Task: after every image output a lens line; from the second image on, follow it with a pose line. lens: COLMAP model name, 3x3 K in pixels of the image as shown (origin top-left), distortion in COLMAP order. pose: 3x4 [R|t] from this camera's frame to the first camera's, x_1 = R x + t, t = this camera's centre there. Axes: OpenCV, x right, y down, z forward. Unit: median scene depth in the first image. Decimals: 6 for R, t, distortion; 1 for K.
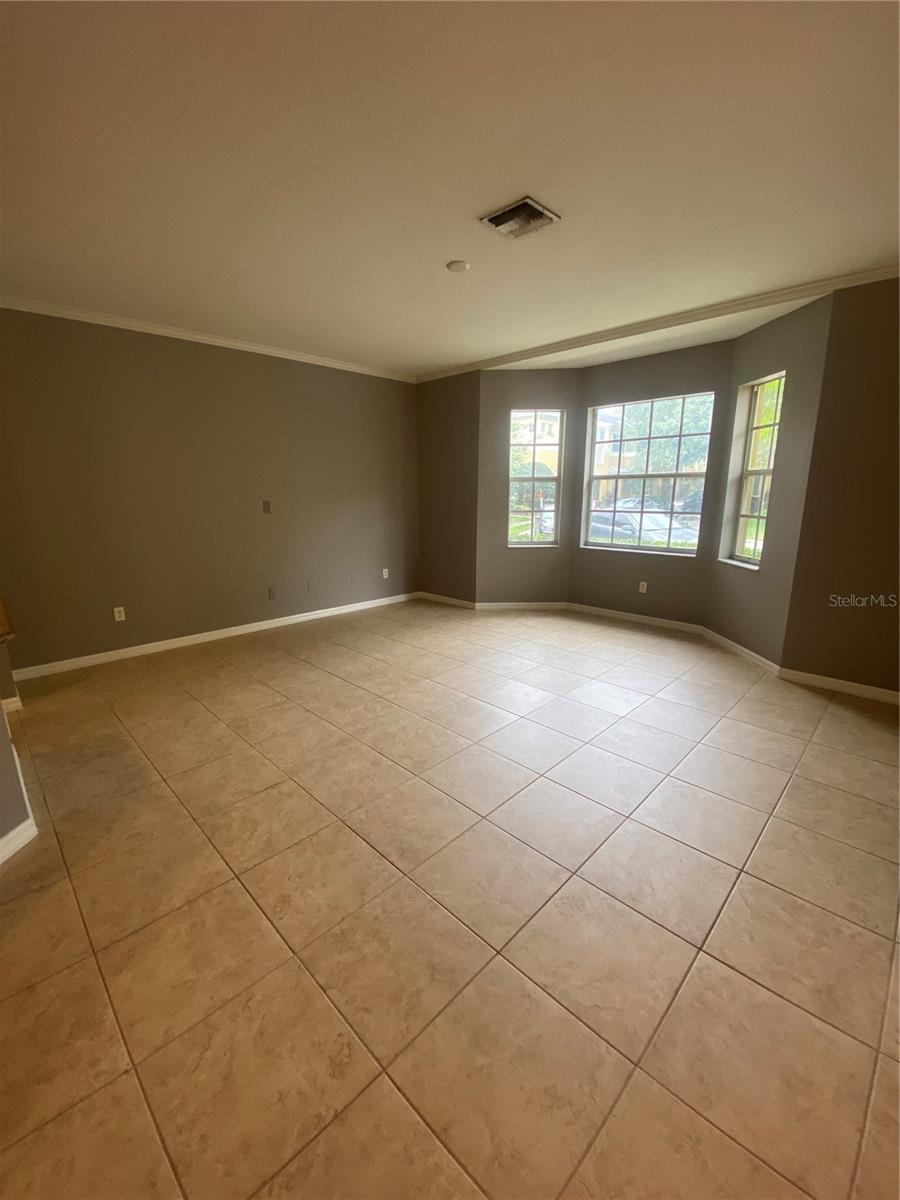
lens RADIAL K [[496.6, 0, 456.0], [0, 496.6, 594.7], [0, 0, 1]] dist [0.003759, 0.000303]
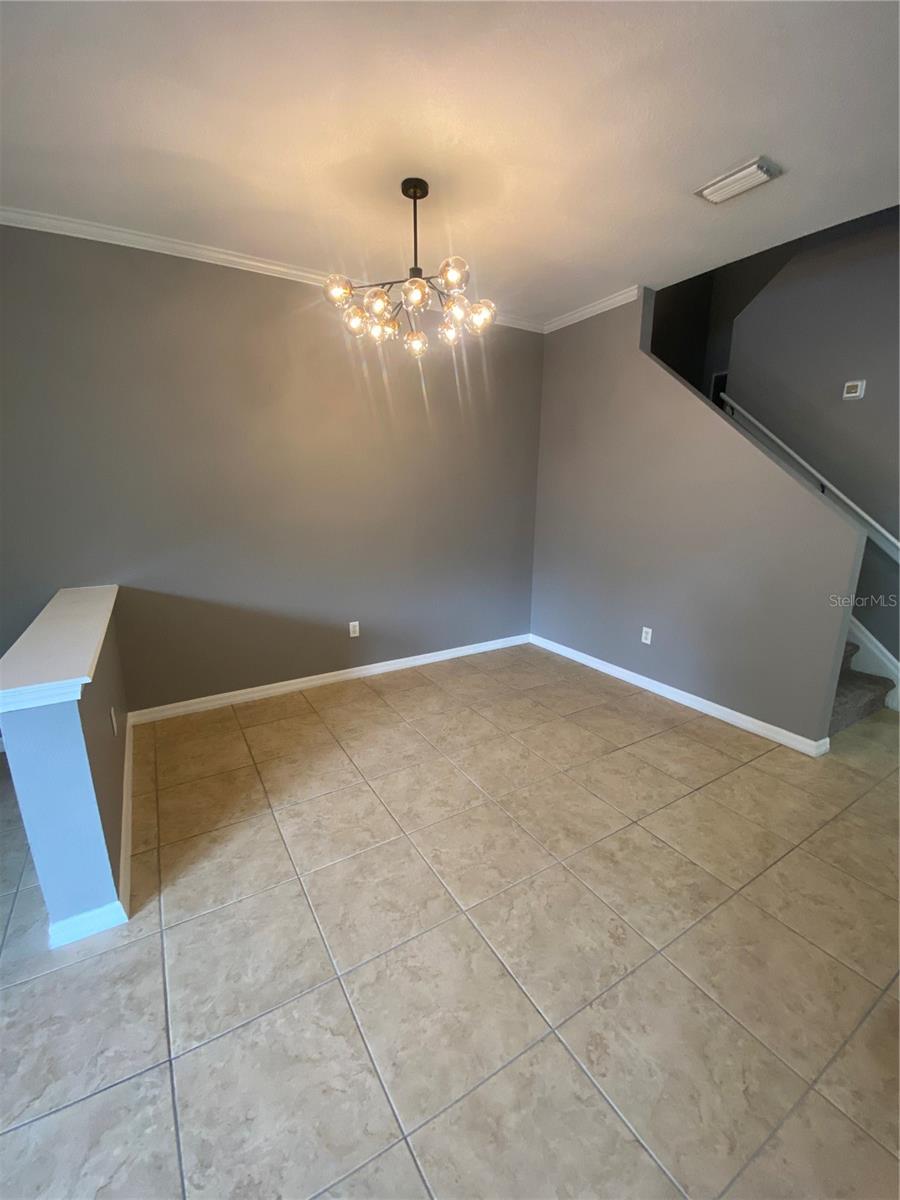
lens RADIAL K [[496.6, 0, 456.0], [0, 496.6, 594.7], [0, 0, 1]] dist [0.003759, 0.000303]
pose [[-0.969204, -0.057638, 0.239419, -0.125949], [0.050492, 0.905058, 0.422280, -0.326576], [-0.241028, 0.421364, -0.874276, 1.396413]]
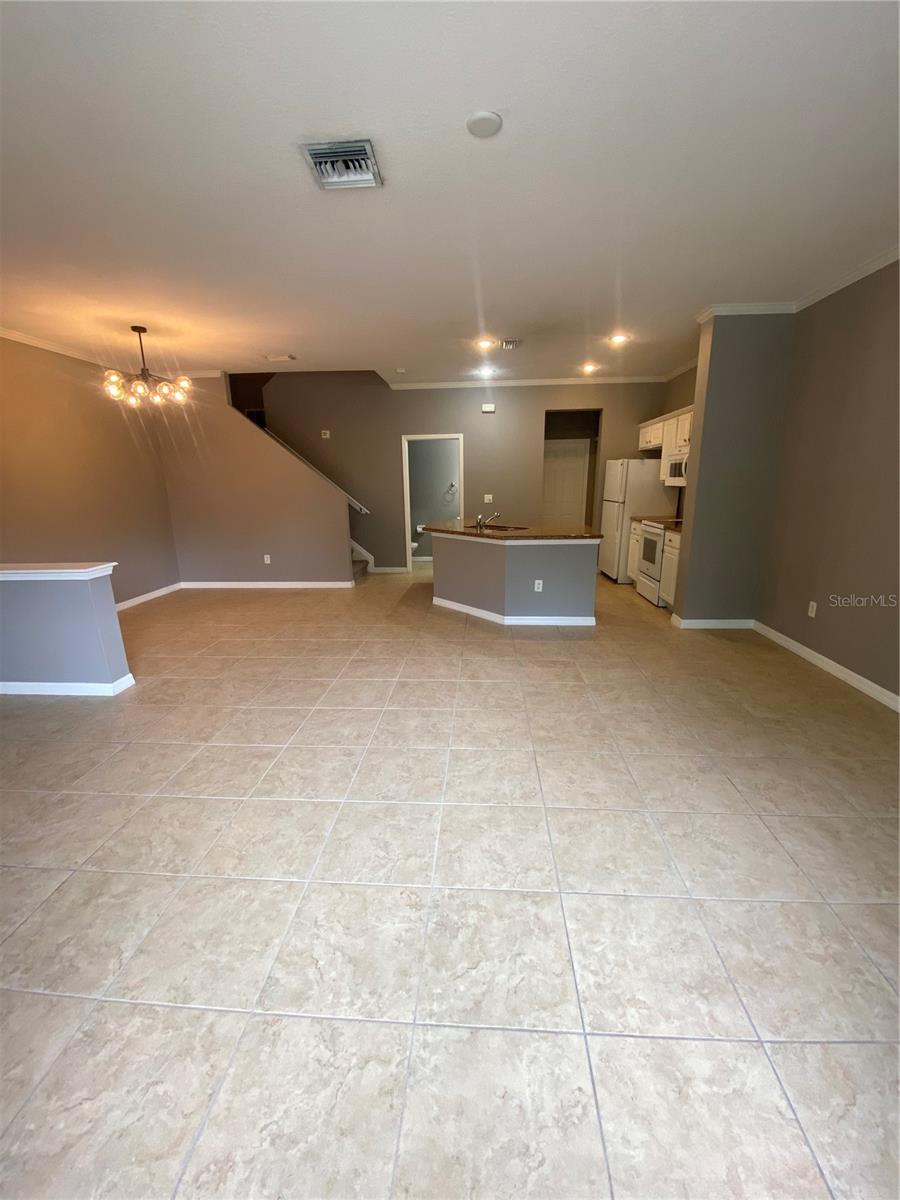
lens RADIAL K [[496.6, 0, 456.0], [0, 496.6, 594.7], [0, 0, 1]] dist [0.003759, 0.000303]
pose [[-0.763219, 0.163170, -0.625197, 1.088543], [-0.121249, 0.914233, 0.386622, -0.733095], [0.634661, 0.370882, -0.677976, 3.391006]]
